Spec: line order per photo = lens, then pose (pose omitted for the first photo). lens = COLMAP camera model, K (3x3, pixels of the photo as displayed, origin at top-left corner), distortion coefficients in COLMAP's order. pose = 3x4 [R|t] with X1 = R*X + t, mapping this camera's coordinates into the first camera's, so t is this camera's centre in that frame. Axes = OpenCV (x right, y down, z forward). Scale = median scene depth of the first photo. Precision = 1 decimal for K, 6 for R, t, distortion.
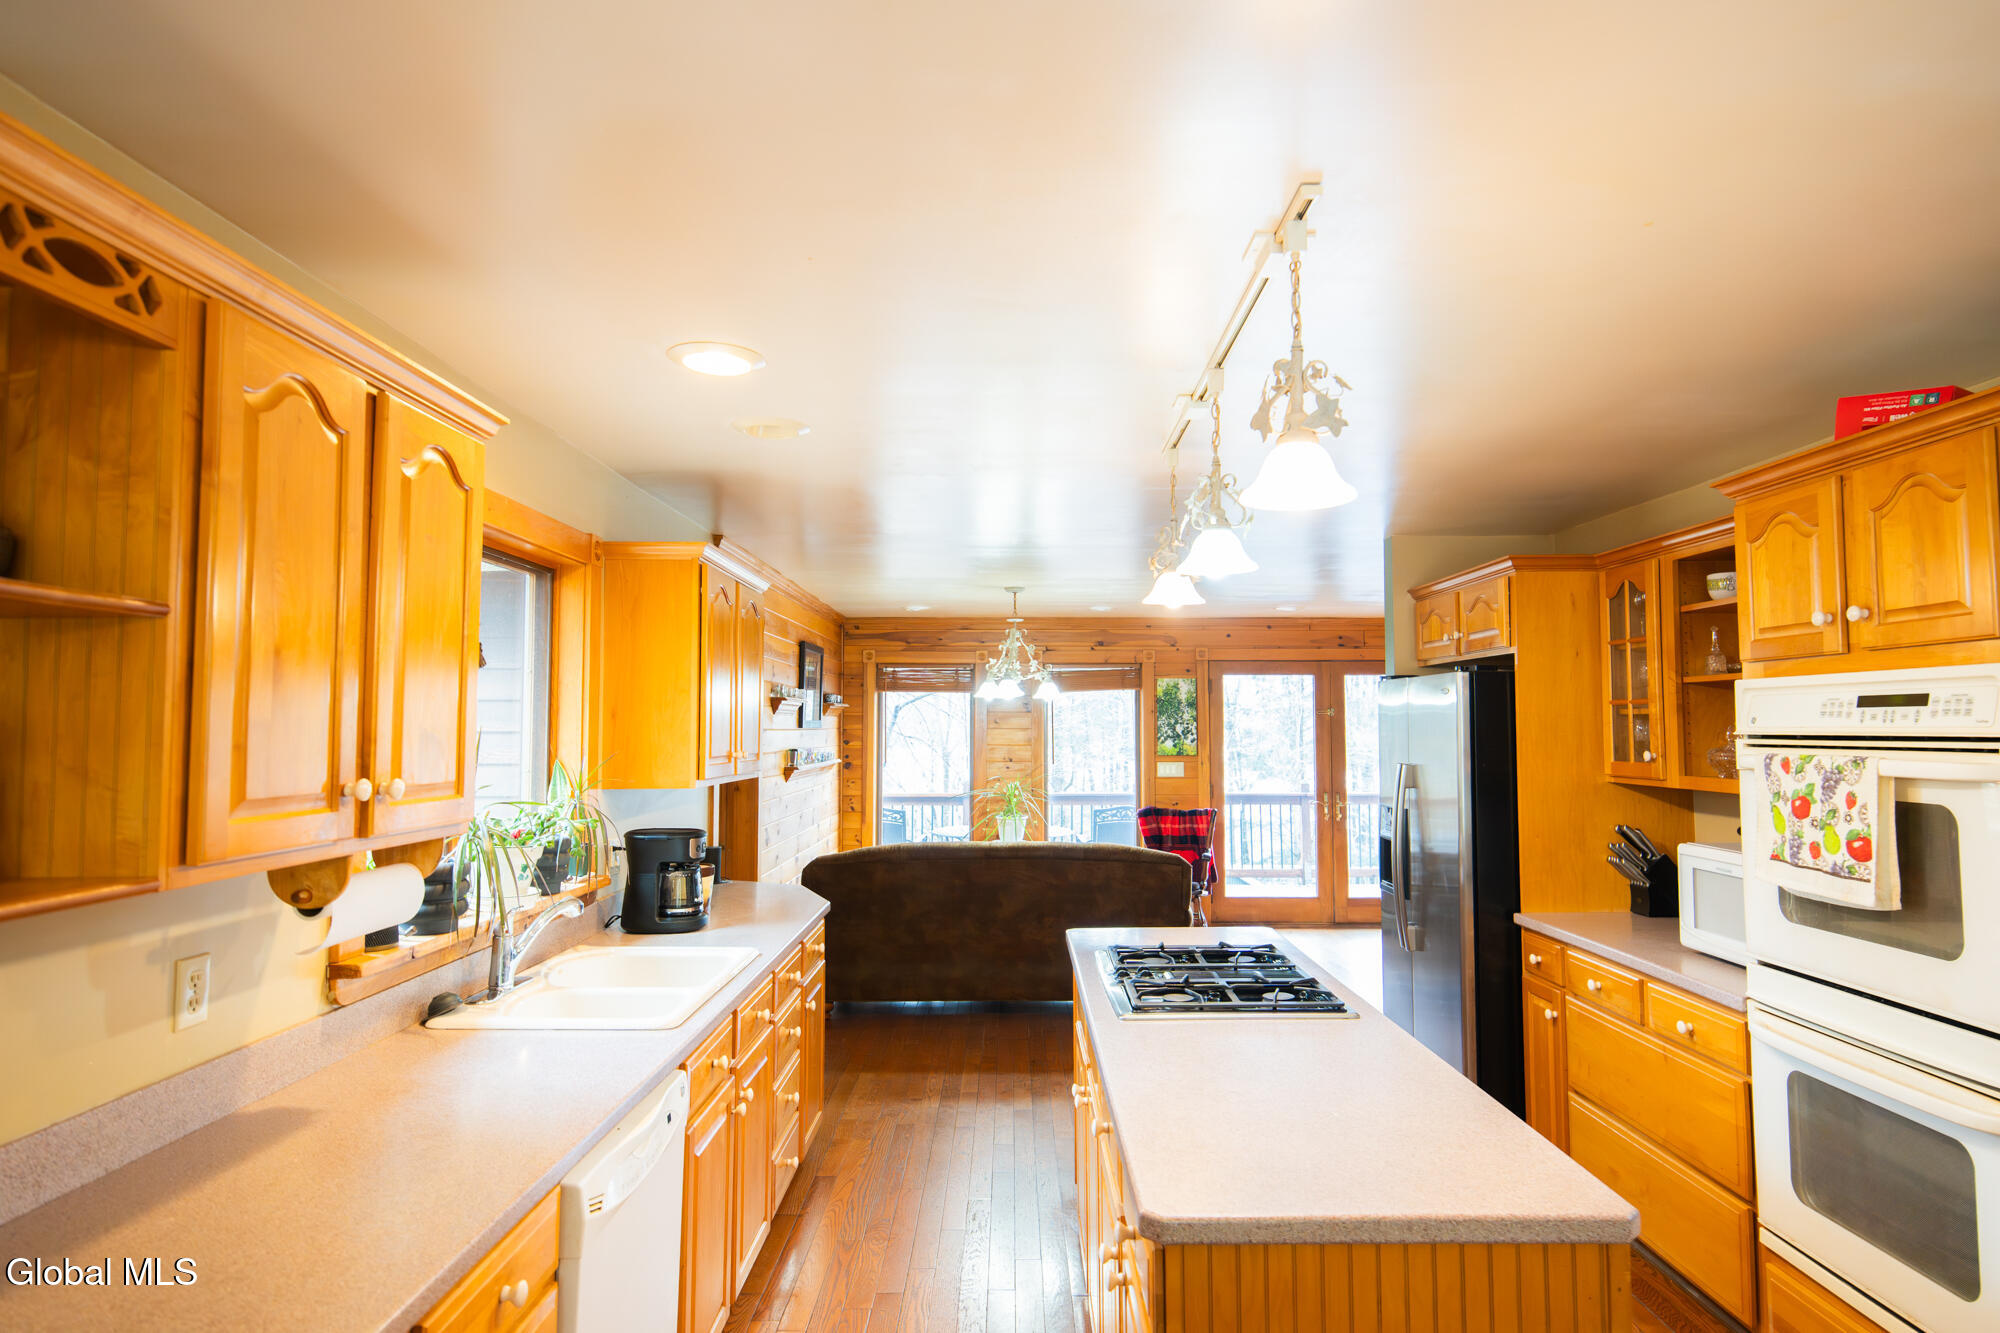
lens RADIAL K [[1098.4, 0, 1037.0], [0, 1098.4, 665.9], [0, 0, 1]] dist [0.002119, -0.007066]
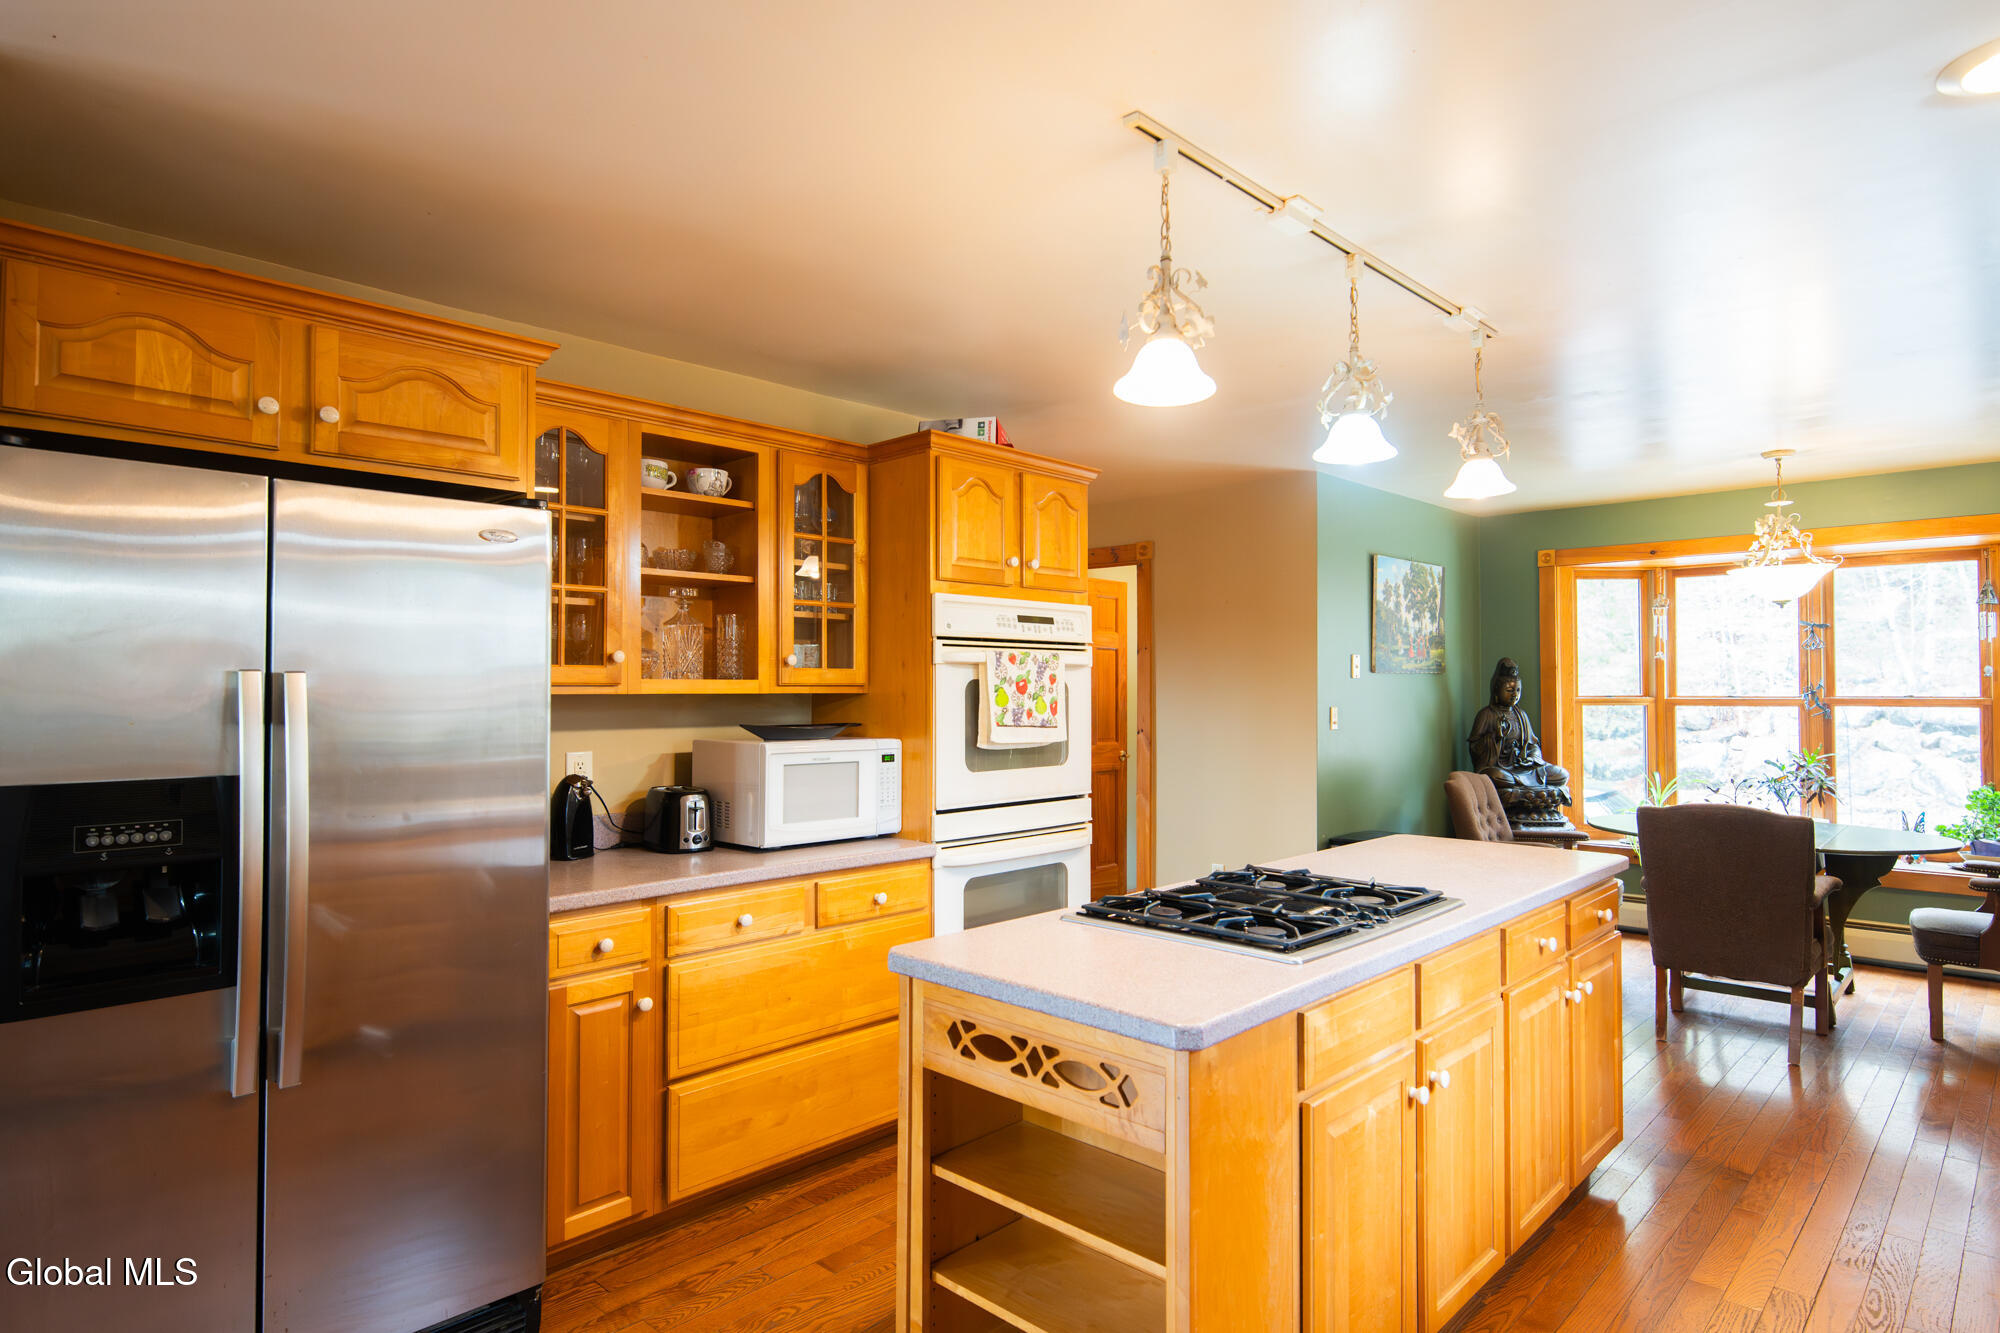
lens RADIAL K [[1098.4, 0, 999.9], [0, 1098.4, 665.2], [0, 0, 1]] dist [0.002119, -0.007066]
pose [[-0.708520, 0.012022, 0.705588, -0.227873], [-0.041648, 0.997400, -0.058815, 0.127021], [-0.704461, -0.071058, -0.706177, 1.398445]]
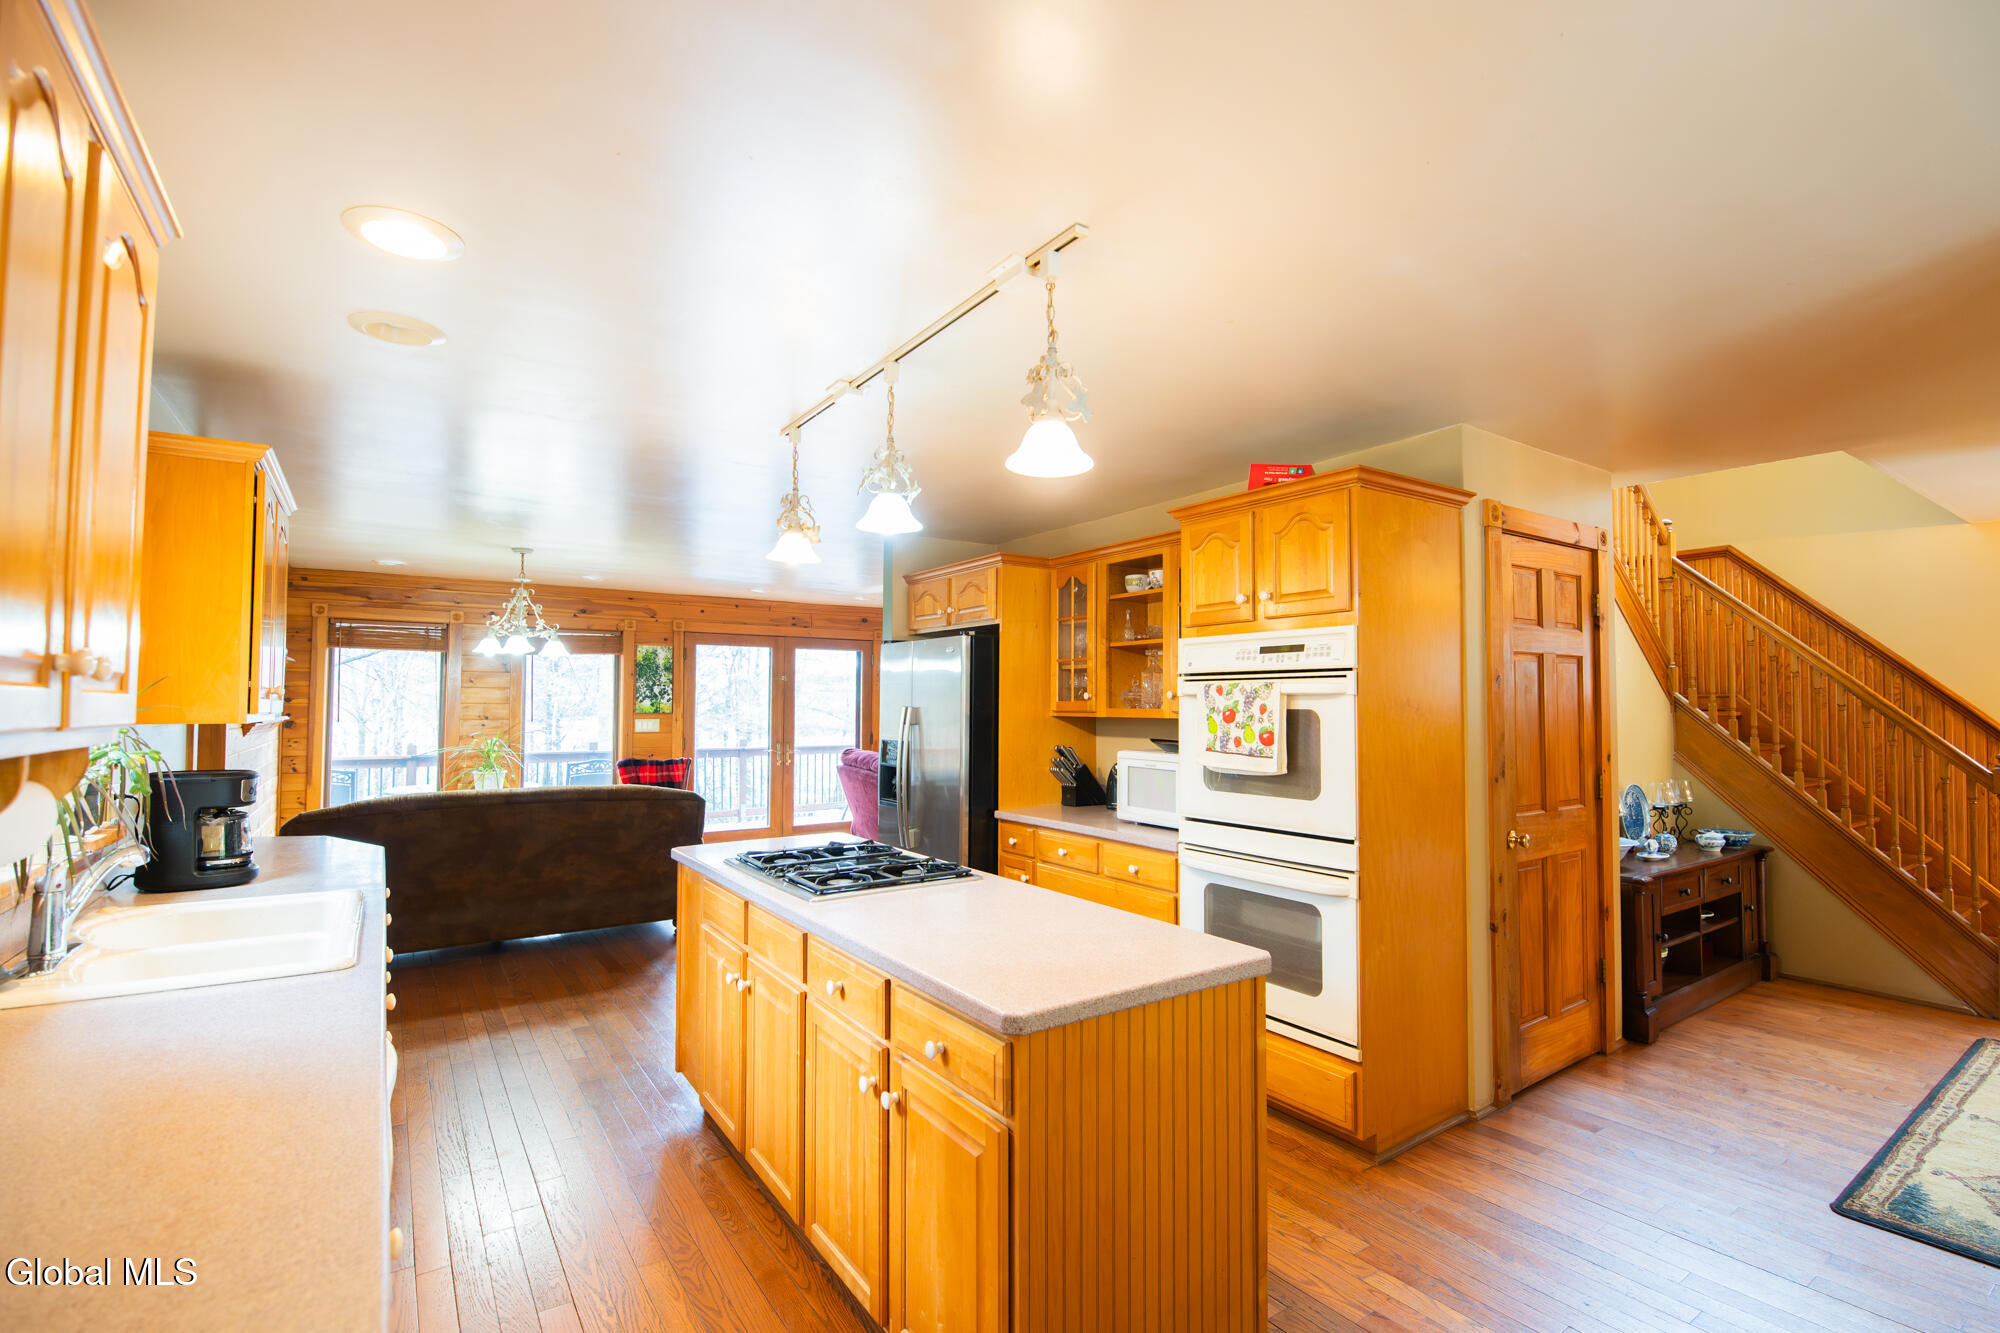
lens RADIAL K [[883.0, 0, 1015.5], [0, 883.0, 672.1], [0, 0, 1]] dist [-0.015364, -0.004471]
pose [[0.826718, 0.022907, 0.562151, -0.191830], [-0.034208, 0.999369, 0.009584, 0.042560], [-0.561576, -0.027153, 0.826979, 0.076327]]
